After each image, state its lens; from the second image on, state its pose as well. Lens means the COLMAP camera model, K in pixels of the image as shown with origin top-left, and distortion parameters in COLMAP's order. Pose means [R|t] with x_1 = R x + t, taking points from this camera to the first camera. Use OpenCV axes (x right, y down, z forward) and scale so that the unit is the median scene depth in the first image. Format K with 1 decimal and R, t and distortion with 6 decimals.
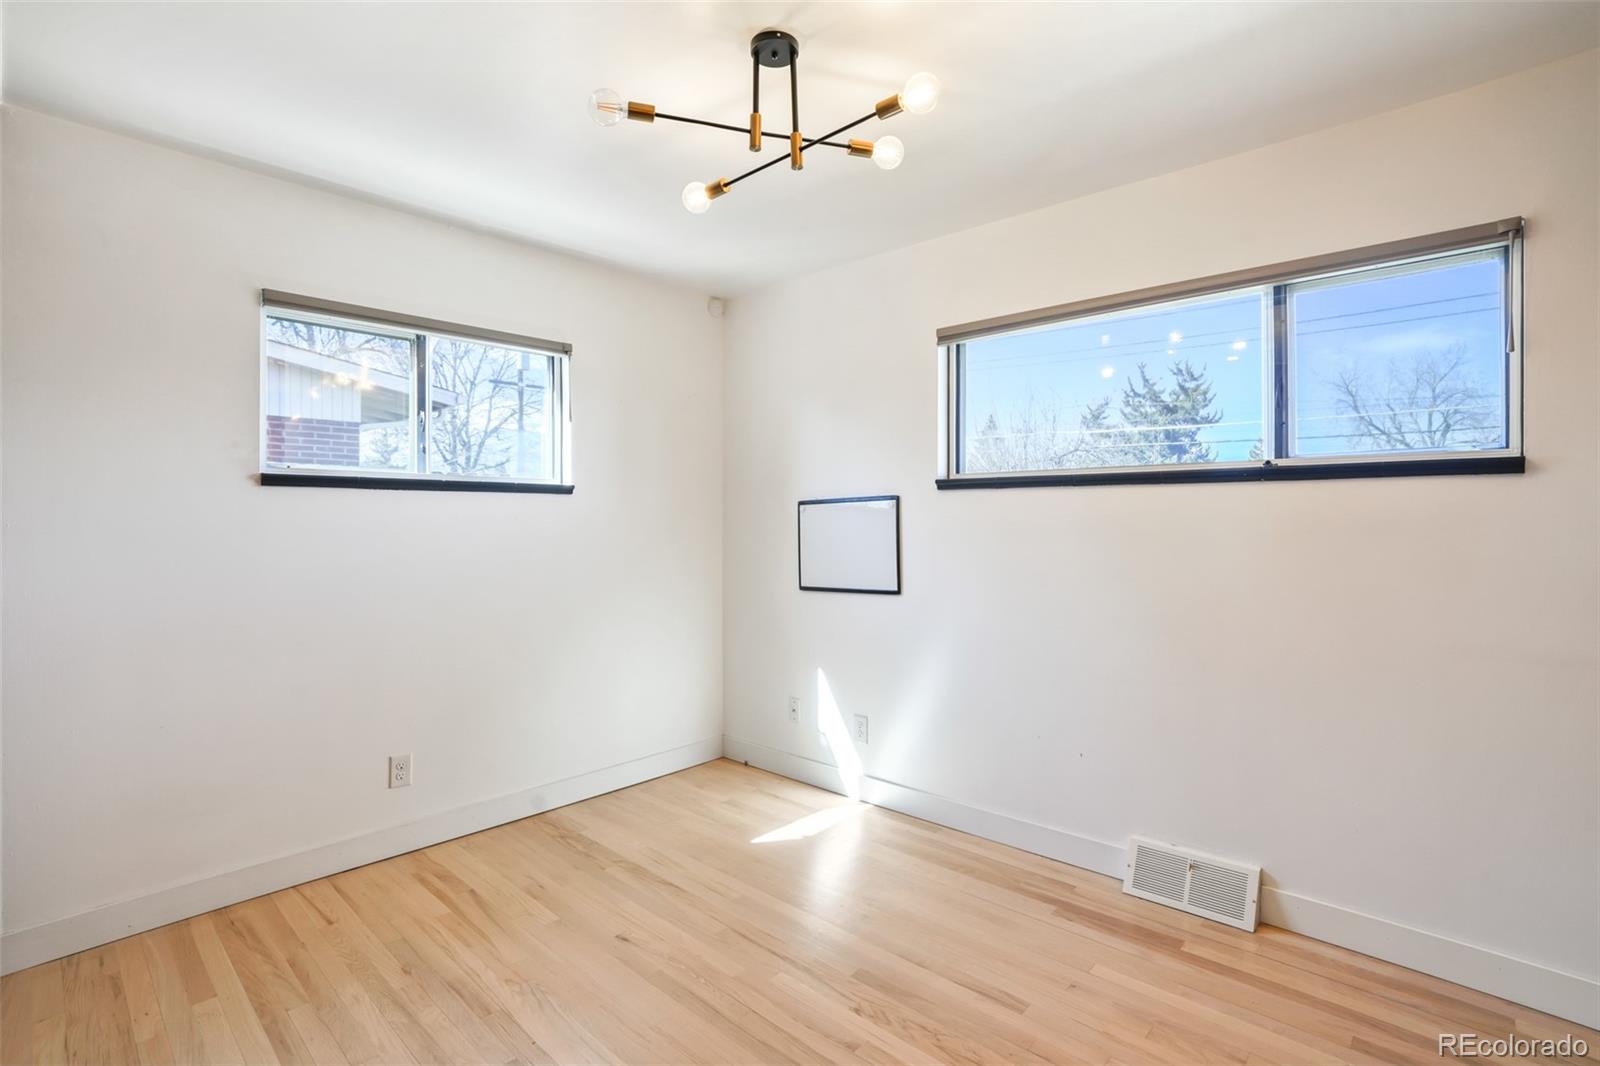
lens RADIAL K [[757.9, 0, 800.0], [0, 757.9, 533.0], [0, 0, 1]] dist [-0.063798, 0.026831]
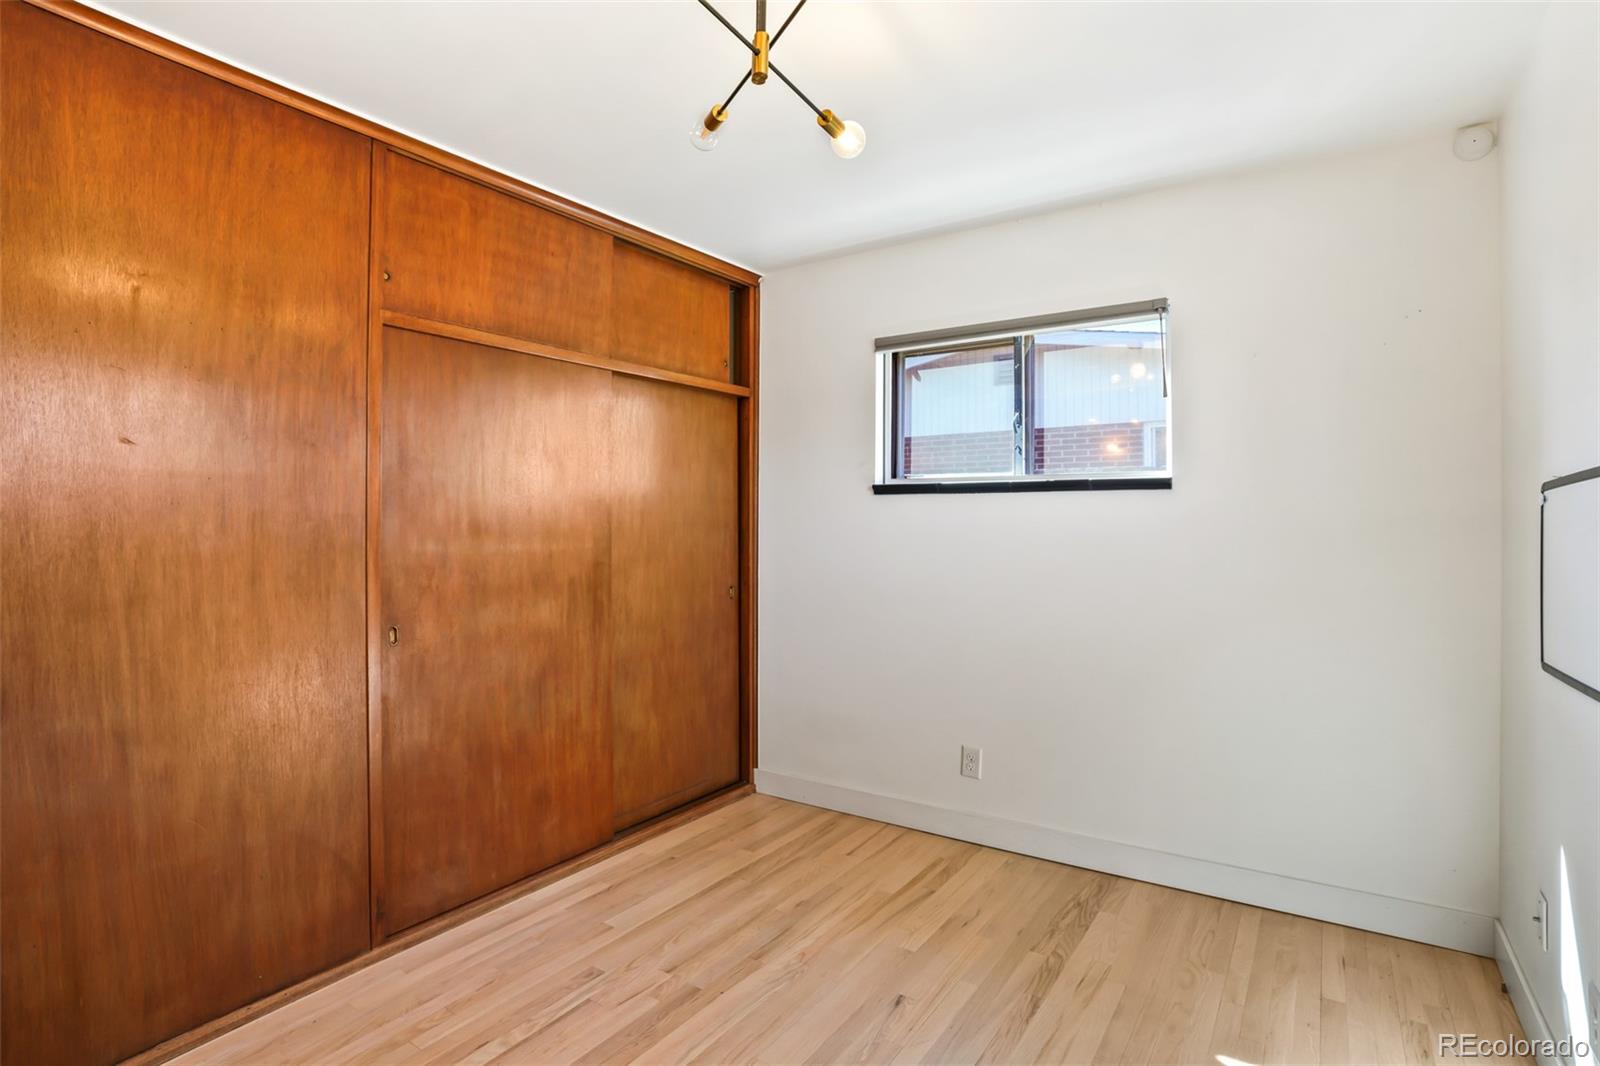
lens RADIAL K [[791.3, 0, 802.0], [0, 791.3, 514.2], [0, 0, 1]] dist [-0.056211, 0.023424]
pose [[0.151629, -0.008554, -0.988400, 0.559909], [-0.018178, 0.999769, -0.011440, -0.012048], [0.988270, 0.019701, 0.151439, 0.633847]]
